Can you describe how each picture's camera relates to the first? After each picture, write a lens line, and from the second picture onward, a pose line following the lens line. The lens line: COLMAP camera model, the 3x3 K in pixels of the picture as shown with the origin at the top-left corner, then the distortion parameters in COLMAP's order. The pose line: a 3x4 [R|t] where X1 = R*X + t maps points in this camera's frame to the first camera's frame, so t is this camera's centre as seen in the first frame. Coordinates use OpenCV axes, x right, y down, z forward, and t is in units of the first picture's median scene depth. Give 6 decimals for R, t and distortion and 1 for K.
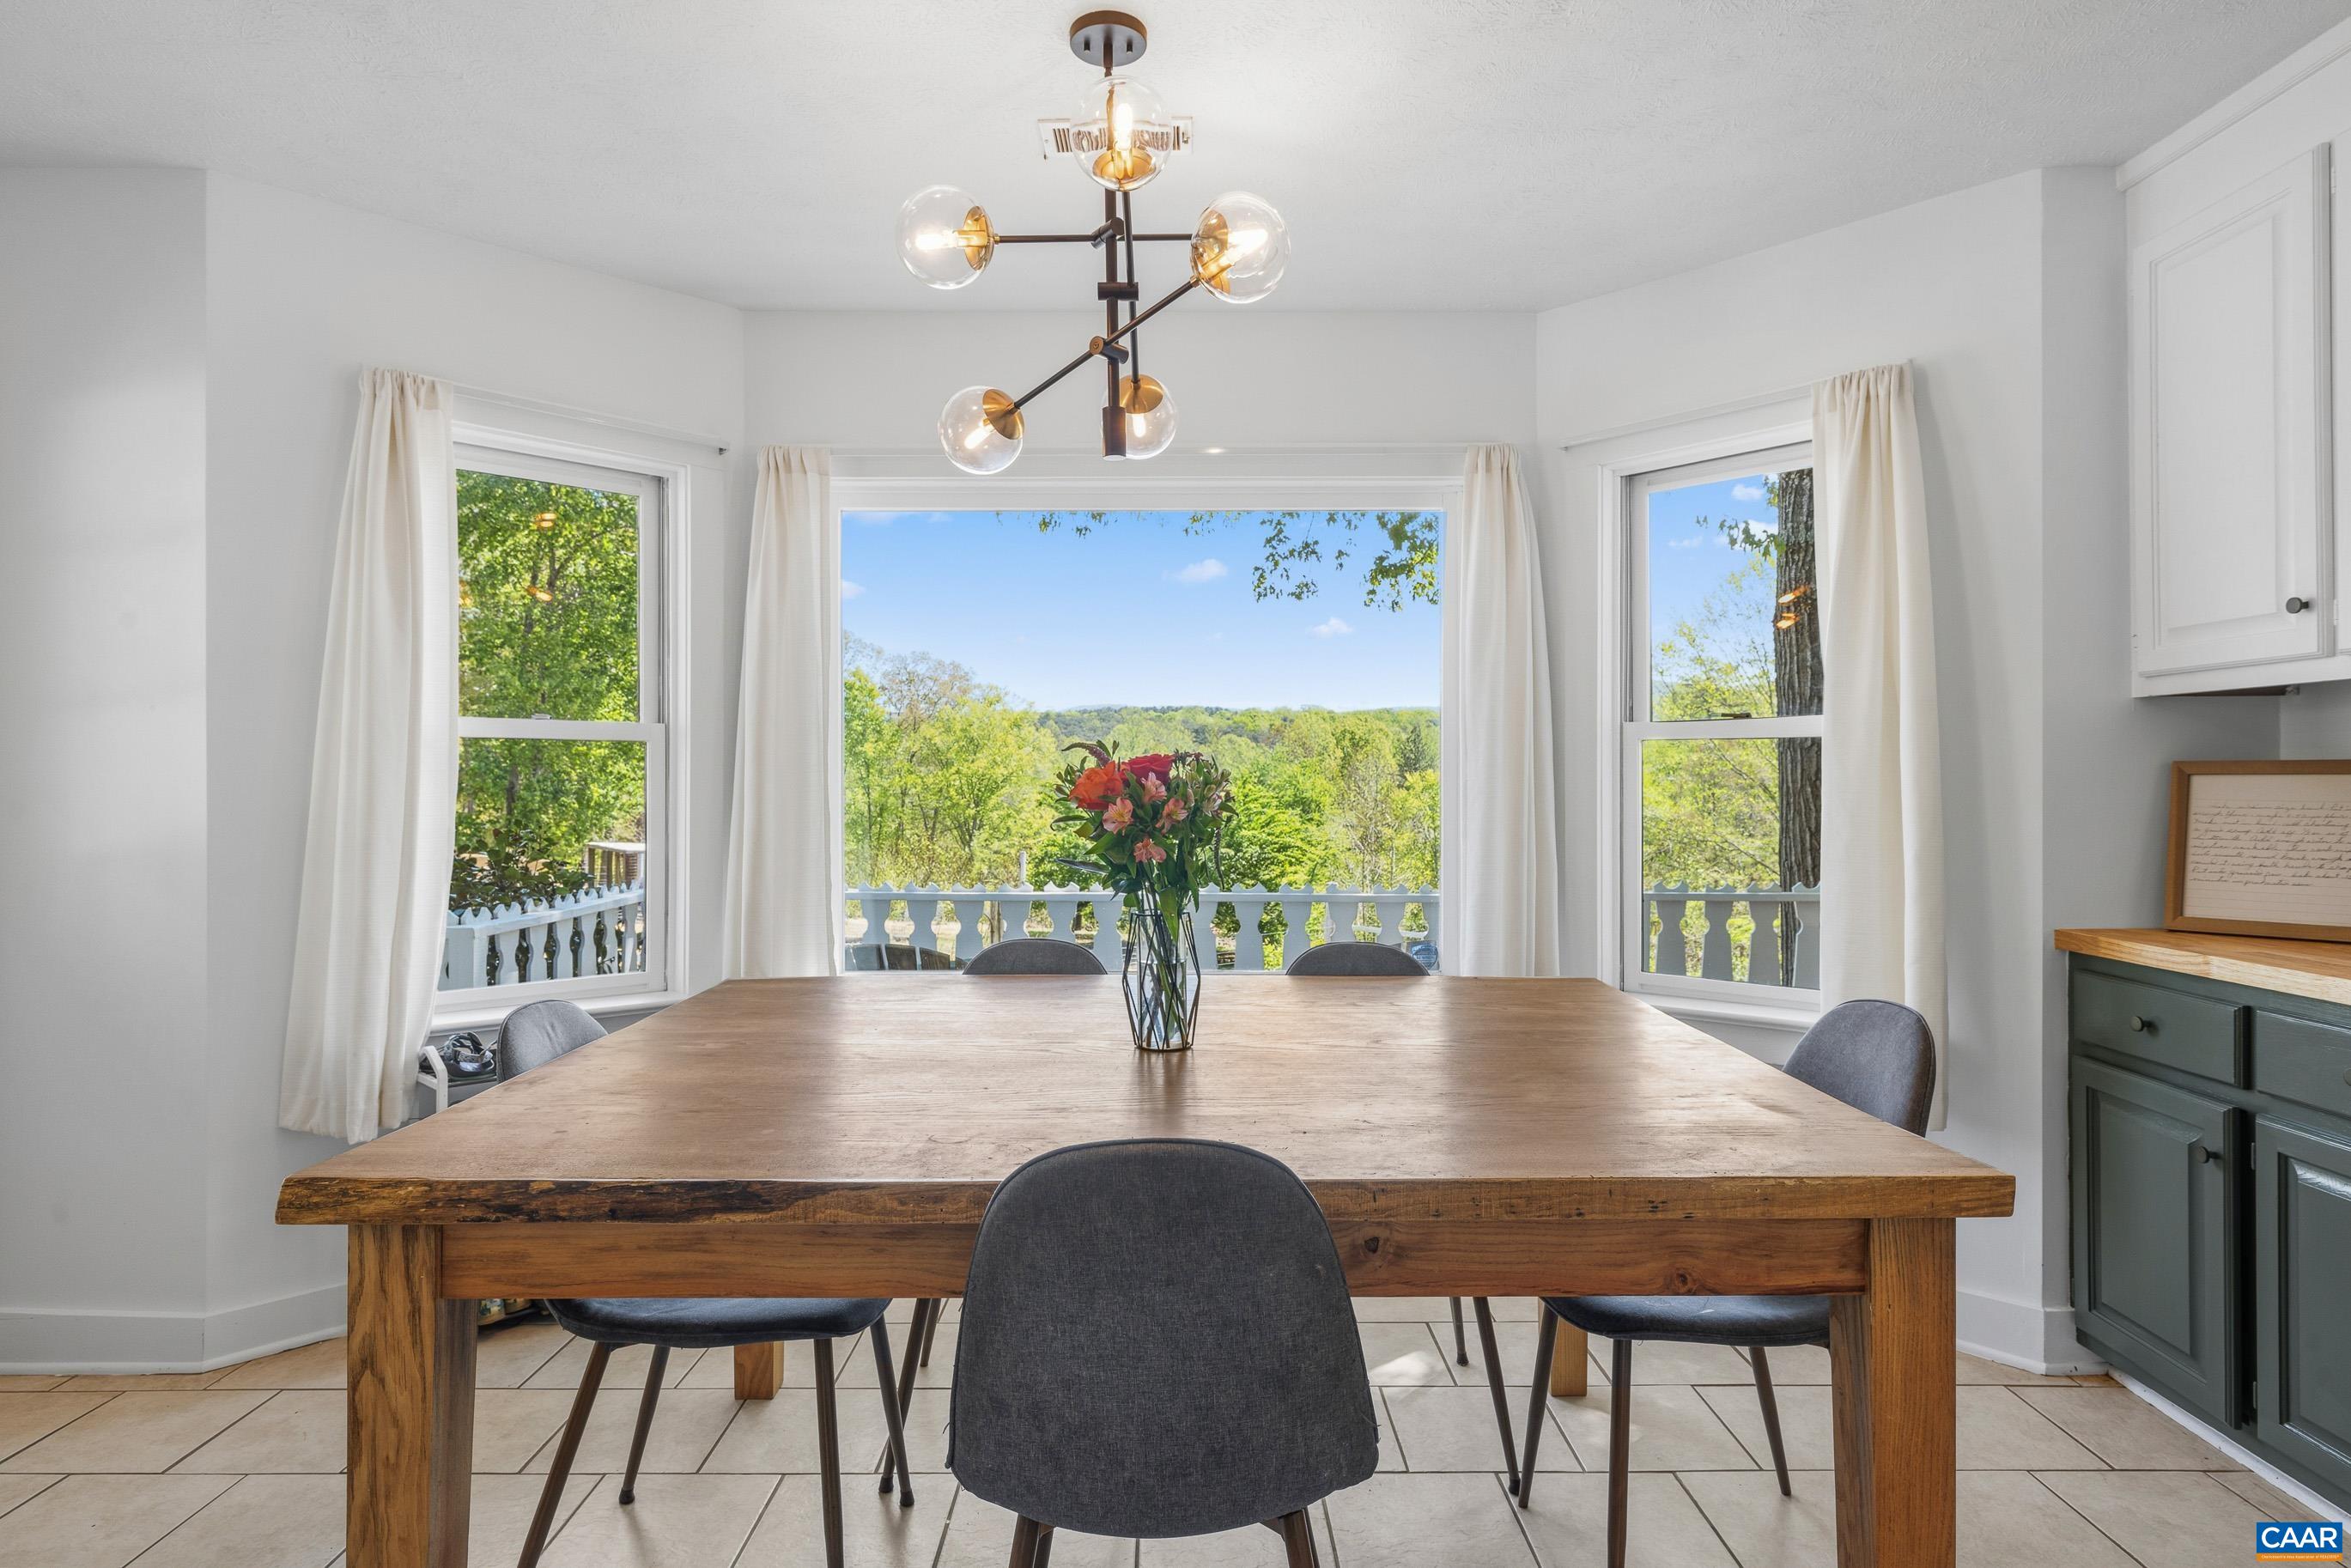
lens RADIAL K [[1300.8, 0, 1178.9], [0, 1300.8, 780.8], [0, 0, 1]] dist [-0.002601, -0.000467]
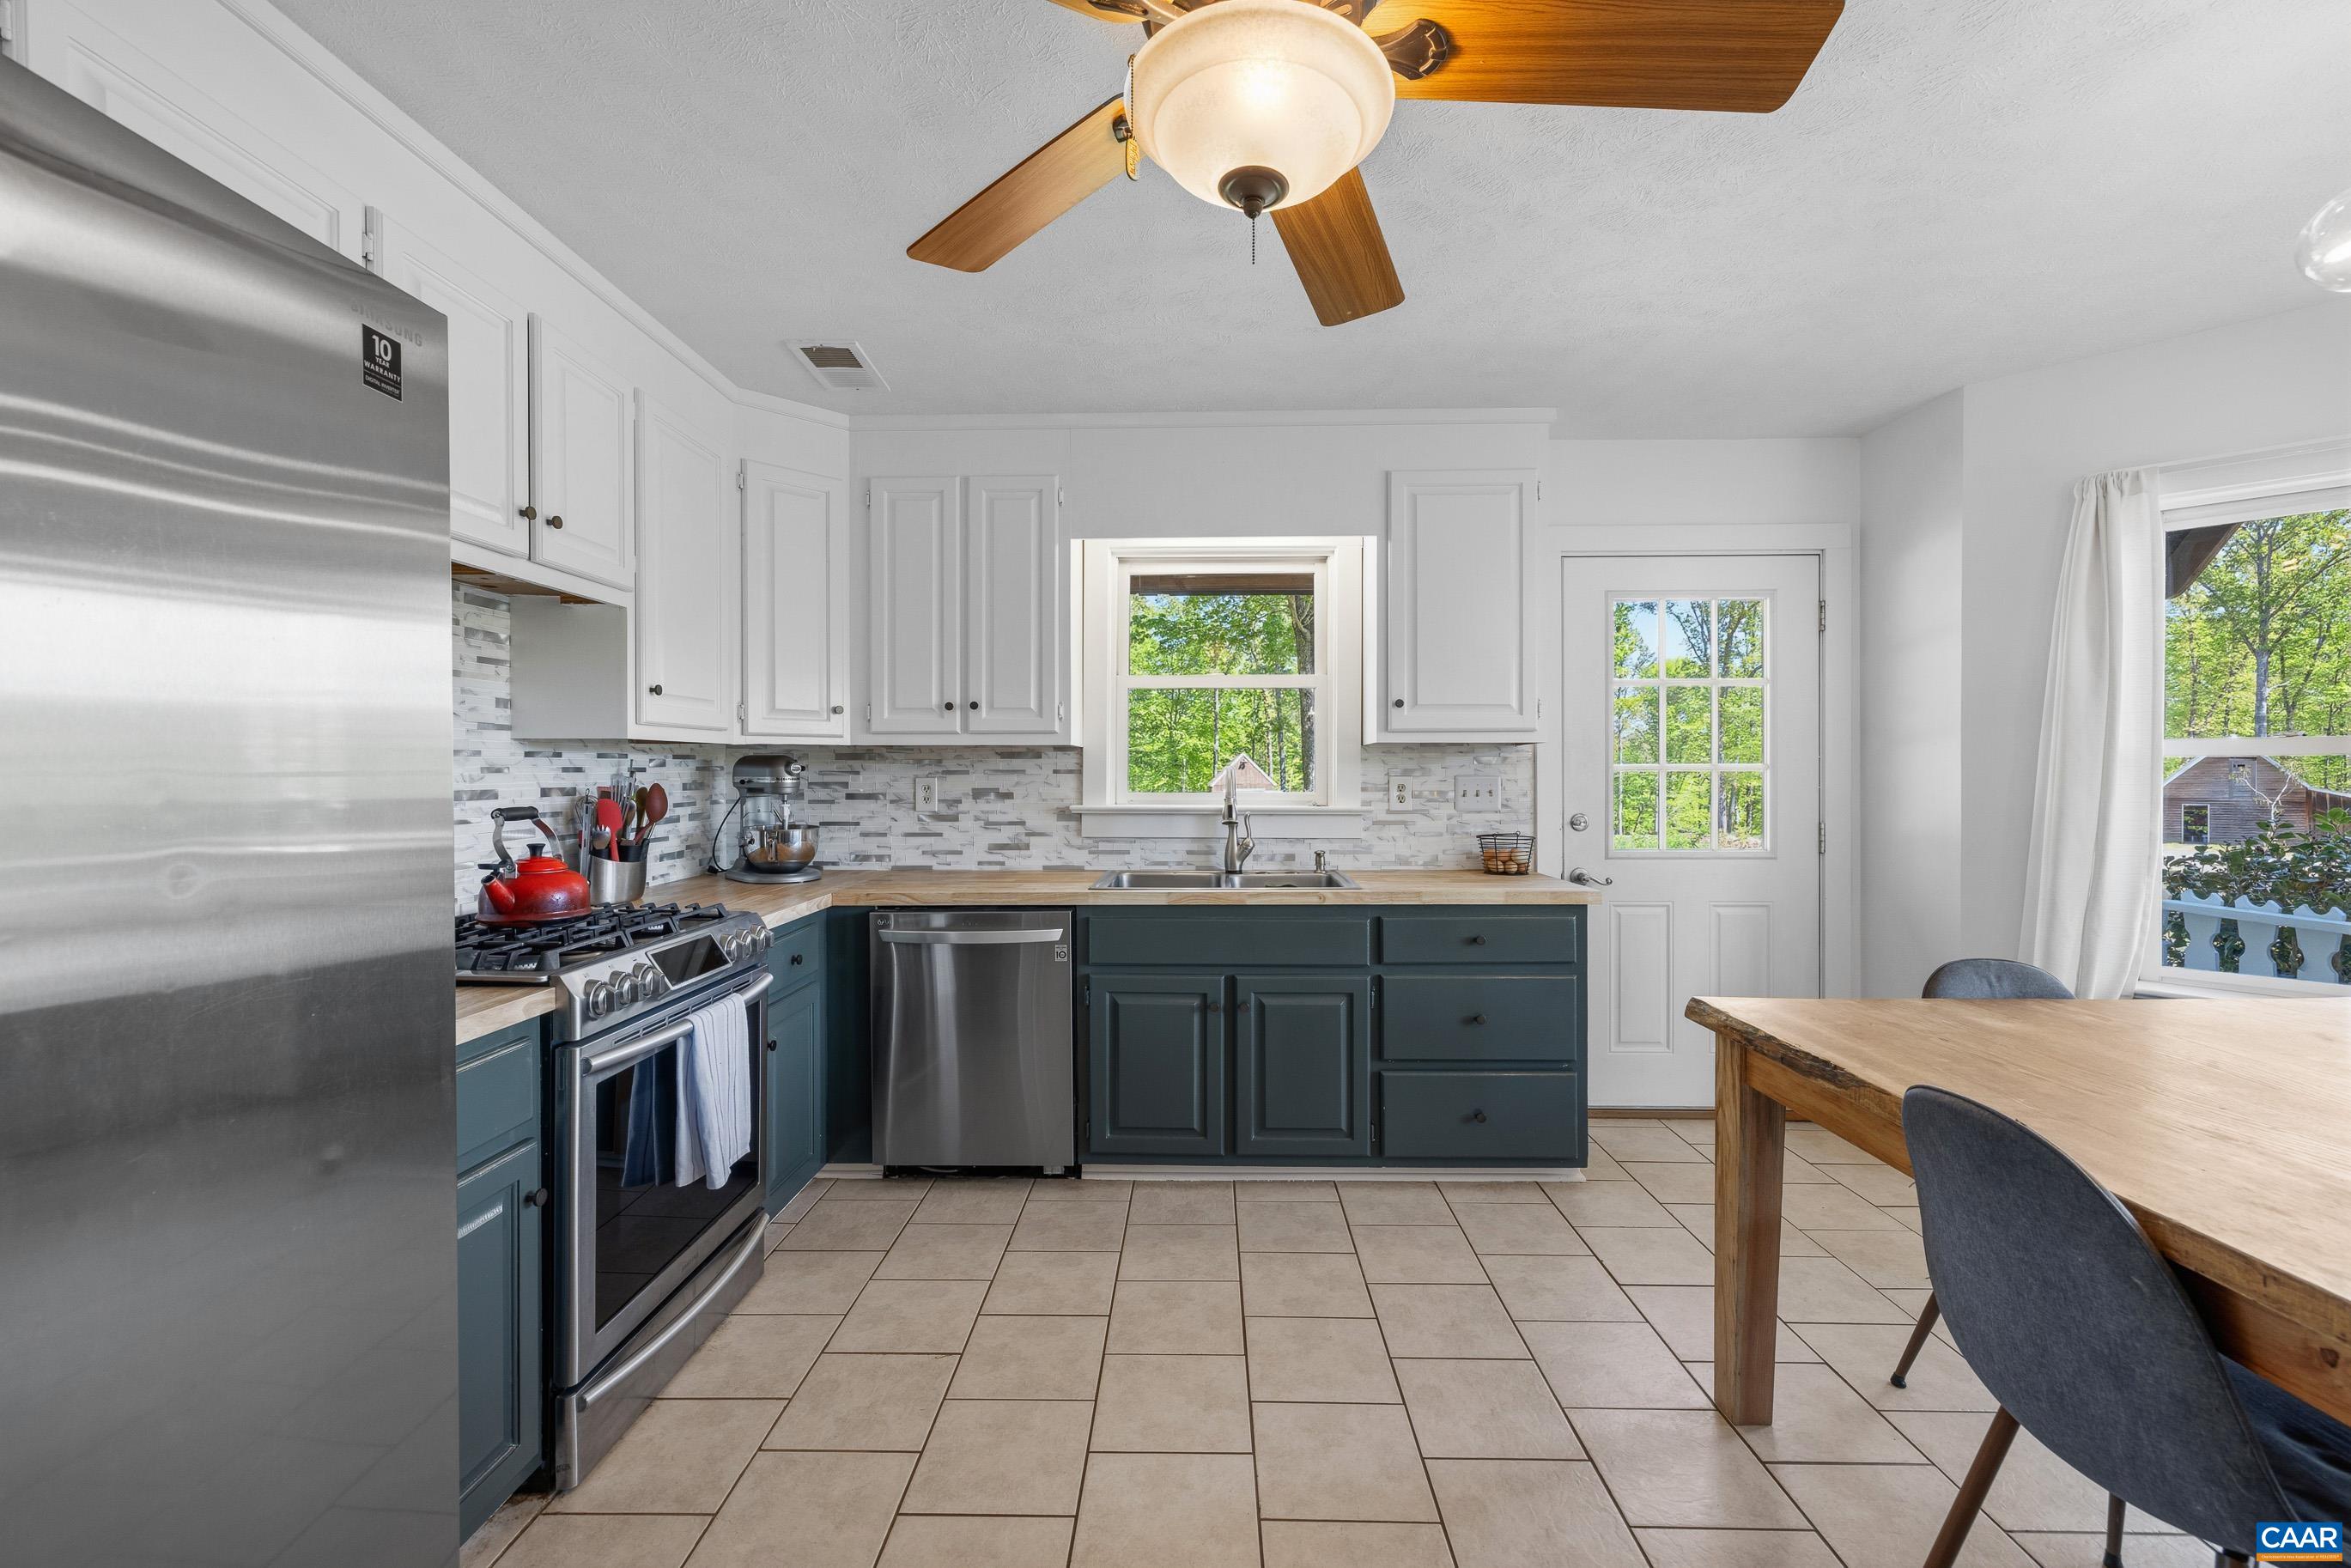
lens RADIAL K [[983.8, 0, 1183.5], [0, 983.8, 783.1], [0, 0, 1]] dist [0.001755, 0.000067]
pose [[-0.024032, 0.010729, -0.999654, 0.426593], [0.002427, 0.999940, 0.010674, -0.023018], [0.999708, -0.002170, -0.024056, 0.118281]]
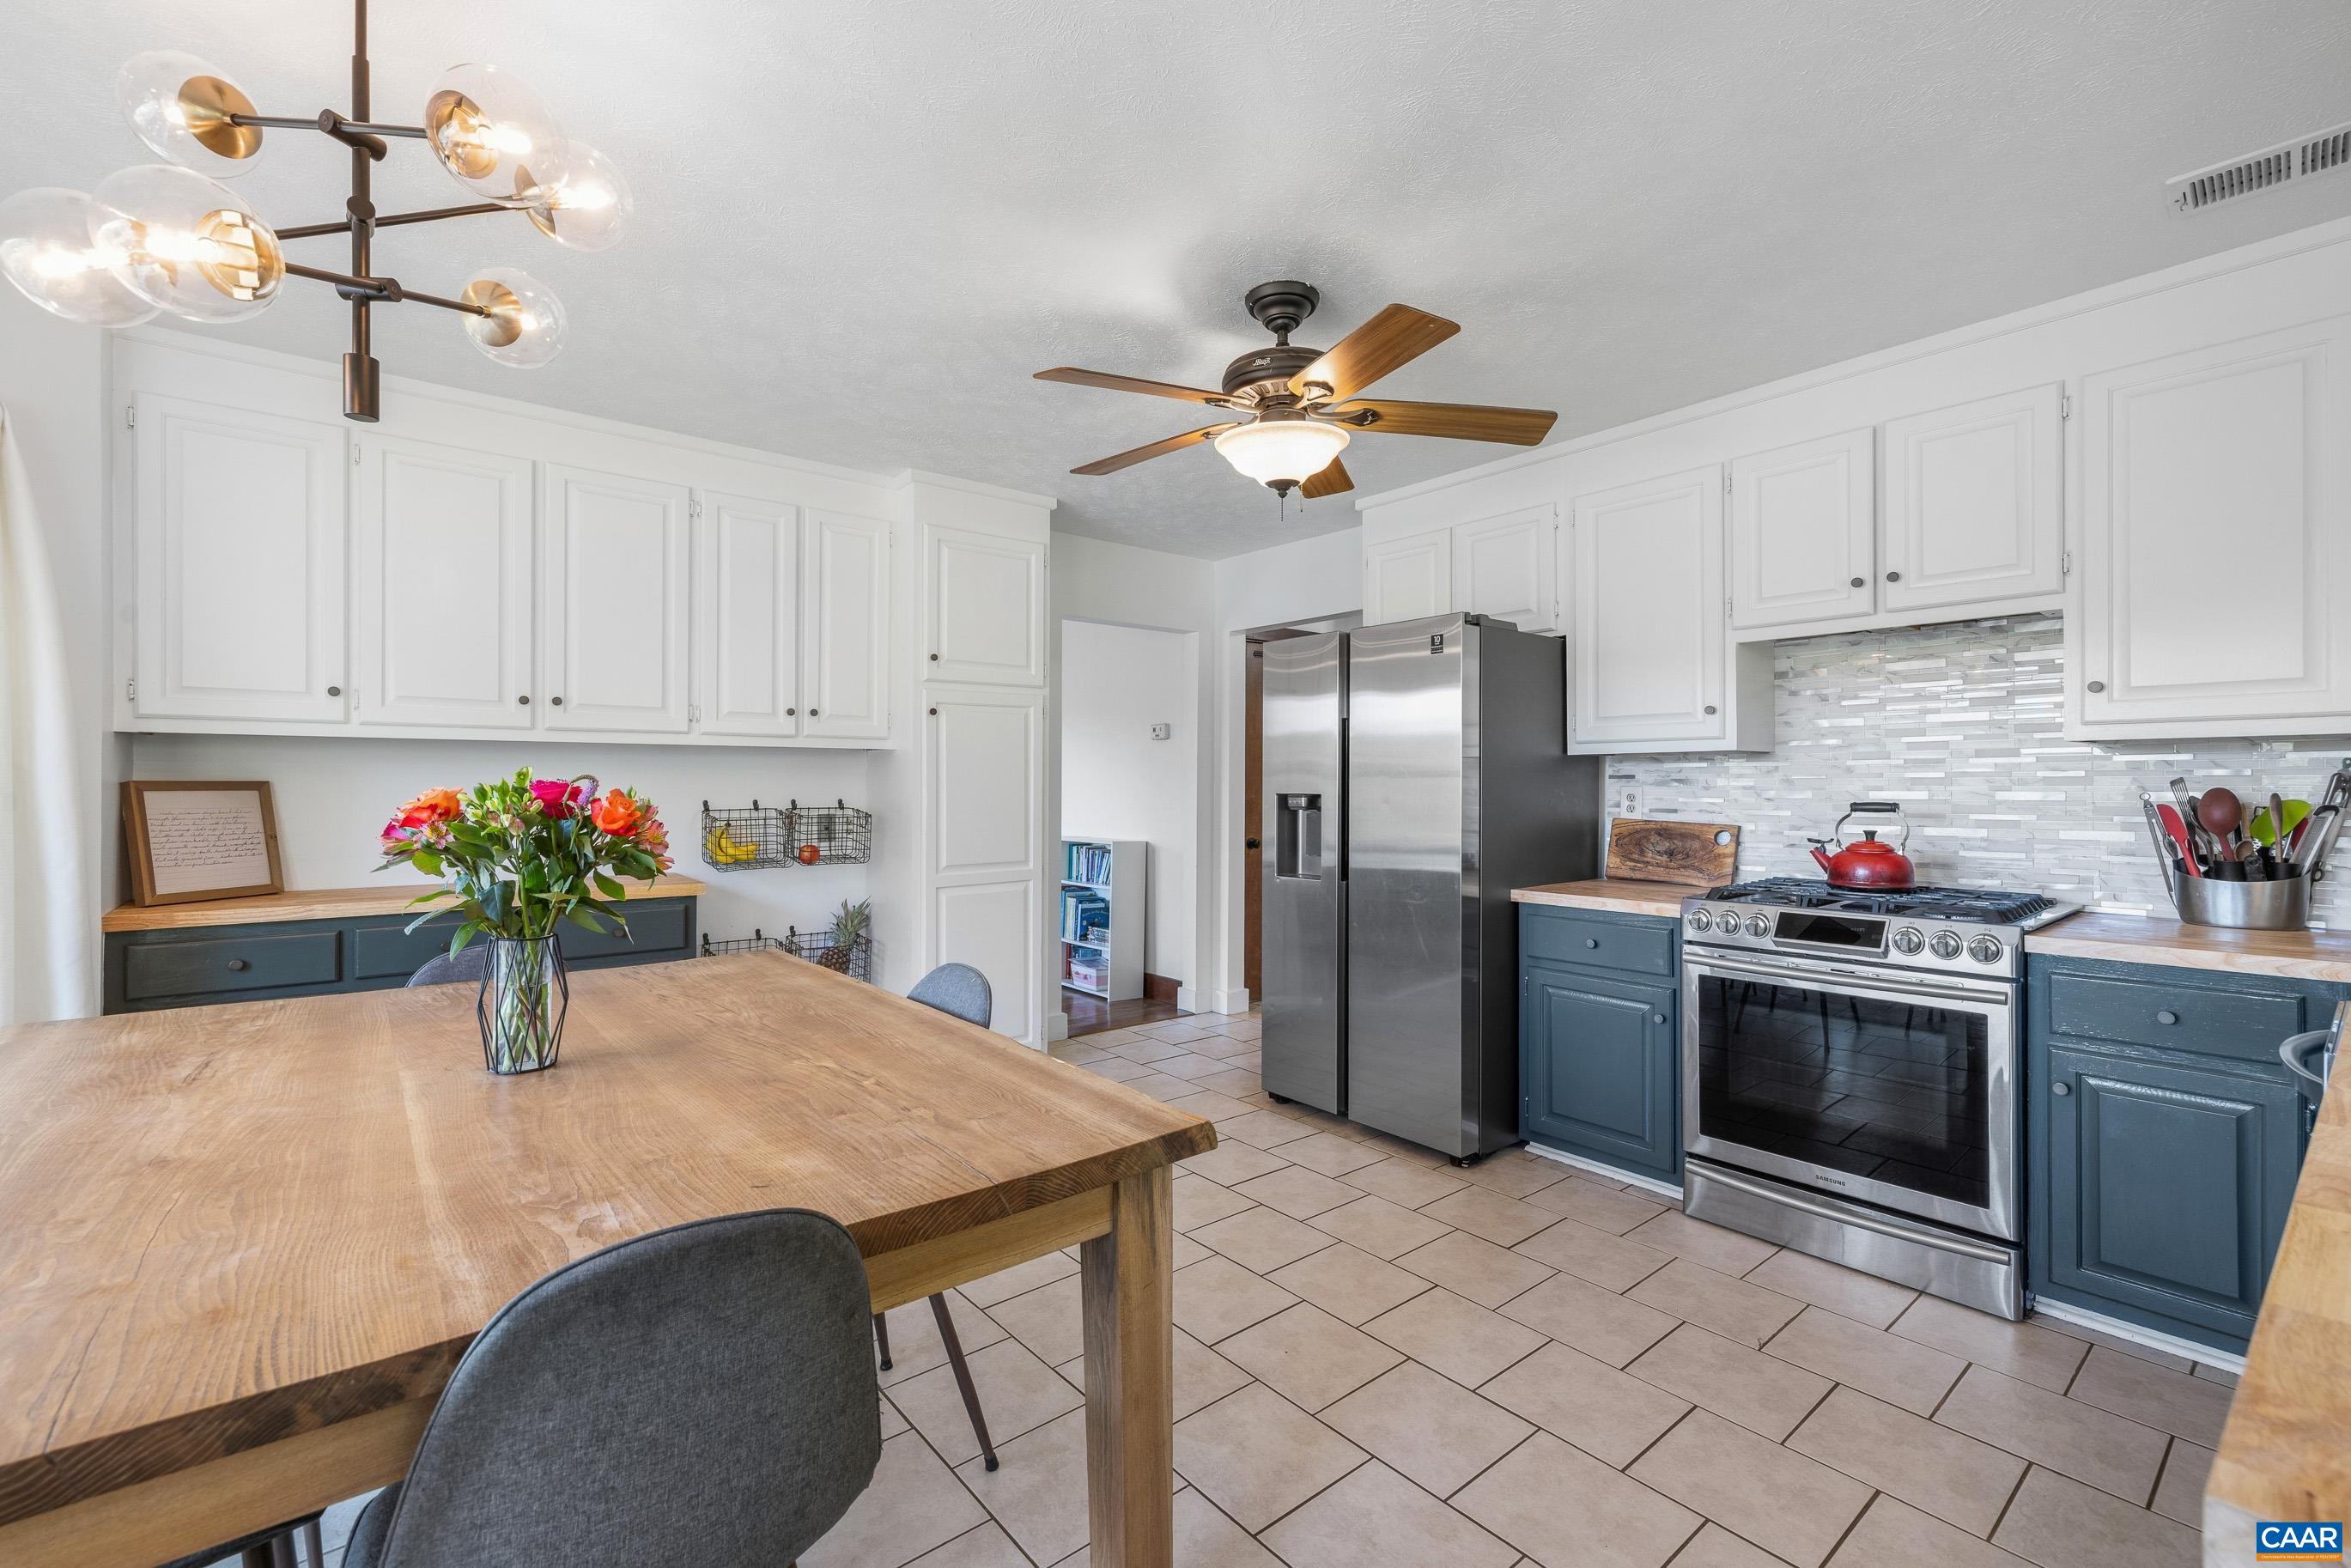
lens RADIAL K [[1031.8, 0, 1177.5], [0, 1031.8, 781.1], [0, 0, 1]] dist [-0.003257, 0.000423]
pose [[-0.625376, 0.003032, 0.780318, -0.734206], [-0.001768, 0.999984, -0.005303, -0.011039], [-0.780322, -0.004696, -0.625361, 0.822973]]
